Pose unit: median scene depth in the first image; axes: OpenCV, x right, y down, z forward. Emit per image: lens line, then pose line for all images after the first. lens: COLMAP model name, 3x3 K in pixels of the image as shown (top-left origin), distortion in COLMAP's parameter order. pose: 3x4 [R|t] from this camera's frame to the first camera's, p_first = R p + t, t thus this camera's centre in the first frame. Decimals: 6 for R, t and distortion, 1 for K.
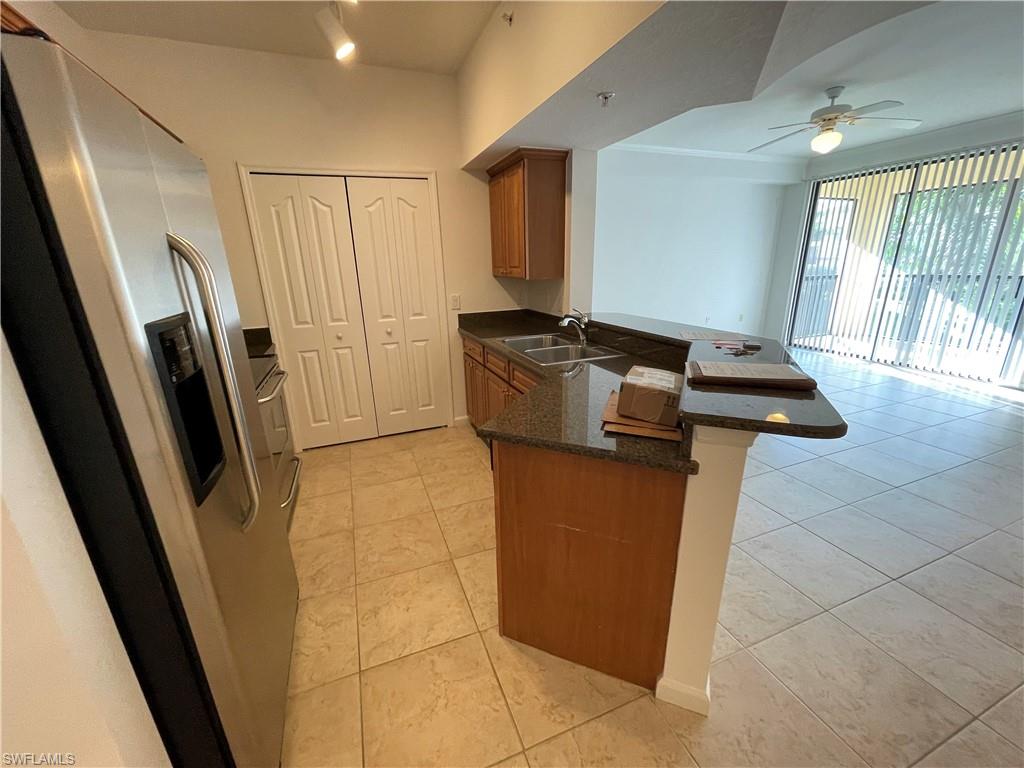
lens RADIAL K [[413.5, 0, 512.0], [0, 413.5, 384.0], [0, 0, 1]] dist [0.031185, -0.023475]
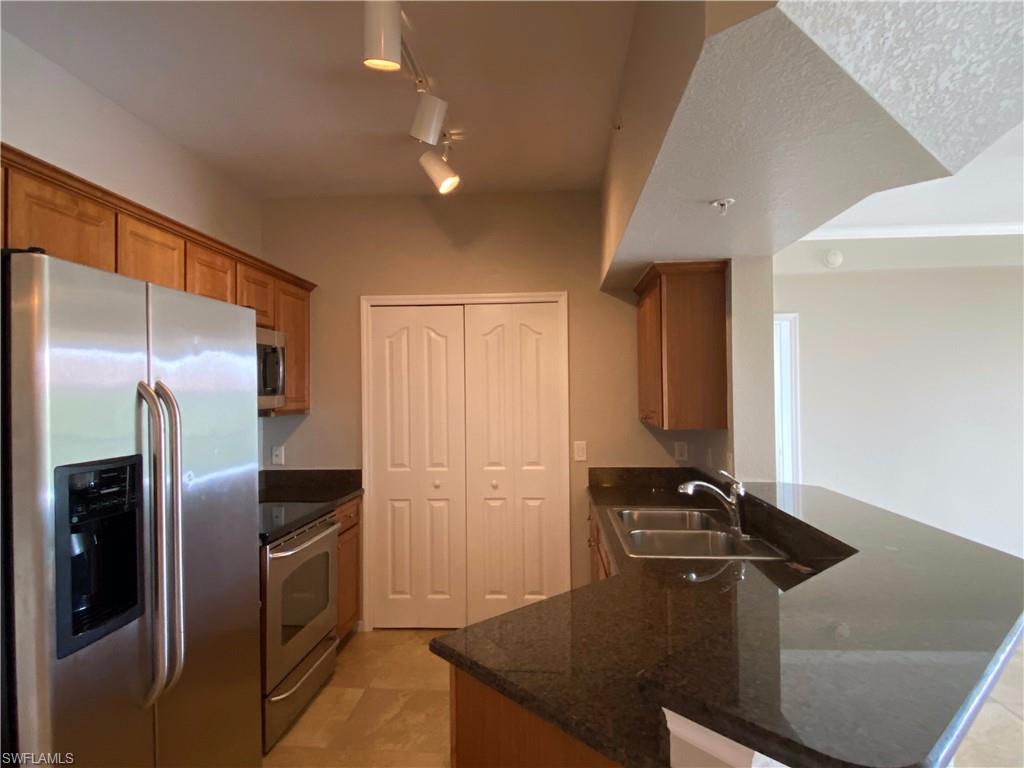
lens RADIAL K [[582.6, 0, 512.0], [0, 582.6, 384.0], [0, 0, 1]] dist [0.057520, -0.054936]
pose [[0.912285, 0.017482, -0.409183, 0.193771], [-0.136979, 0.954576, -0.264614, -0.023413], [0.385971, 0.297453, 0.873240, 0.009401]]
